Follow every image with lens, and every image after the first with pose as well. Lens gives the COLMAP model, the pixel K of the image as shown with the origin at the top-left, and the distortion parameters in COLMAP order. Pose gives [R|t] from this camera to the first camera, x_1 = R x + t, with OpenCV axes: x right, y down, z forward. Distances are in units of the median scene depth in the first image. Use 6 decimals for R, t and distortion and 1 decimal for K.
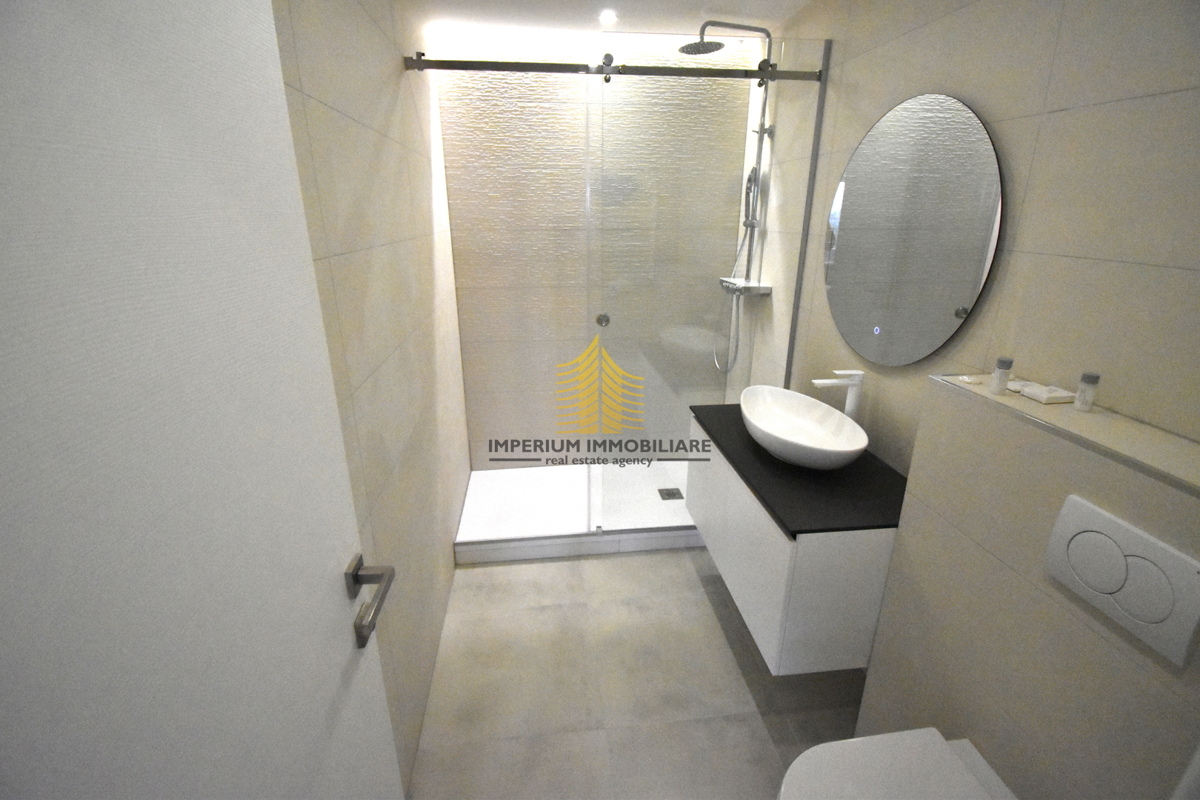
lens RADIAL K [[531.4, 0, 602.5], [0, 531.4, 397.2], [0, 0, 1]] dist [-0.013532, -0.000835]
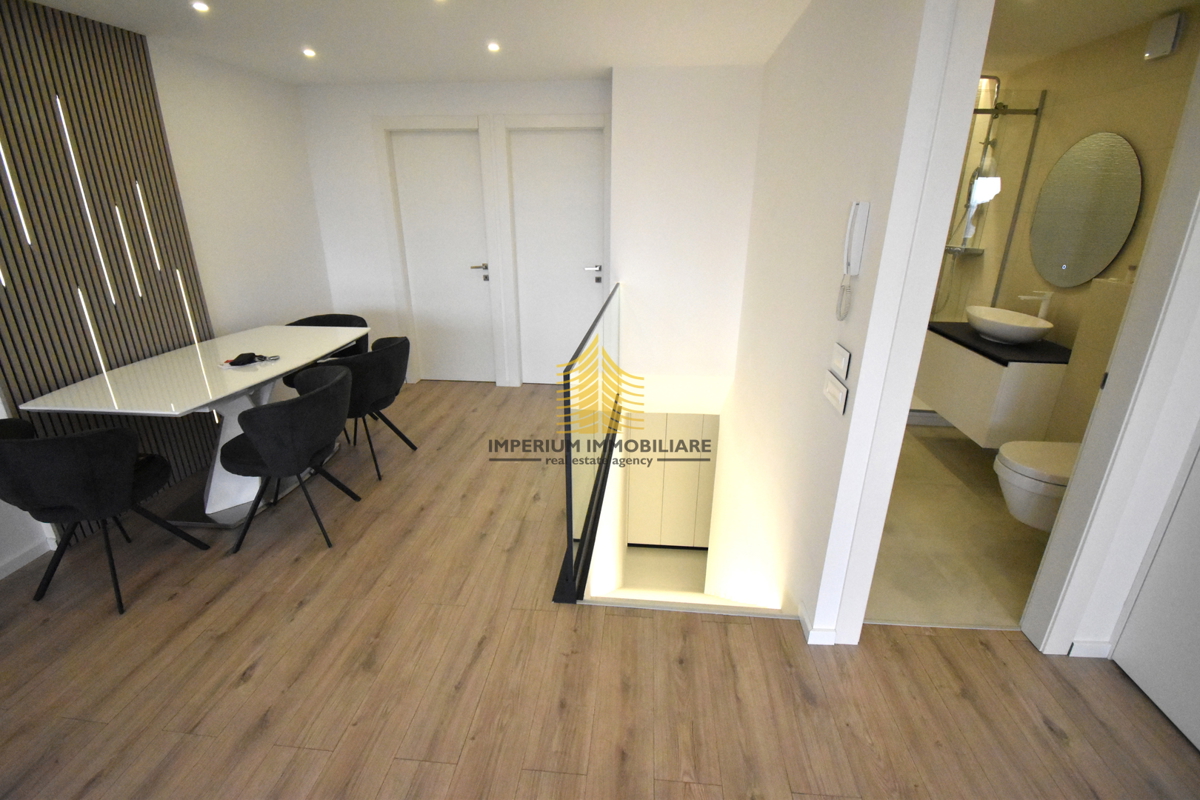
lens RADIAL K [[531.4, 0, 602.5], [0, 531.4, 397.2], [0, 0, 1]] dist [-0.013532, -0.000835]
pose [[0.970482, 0.066740, -0.231754, -0.441852], [-0.060298, 0.997574, 0.034779, 0.280653], [0.233513, -0.019778, 0.972152, -0.874892]]
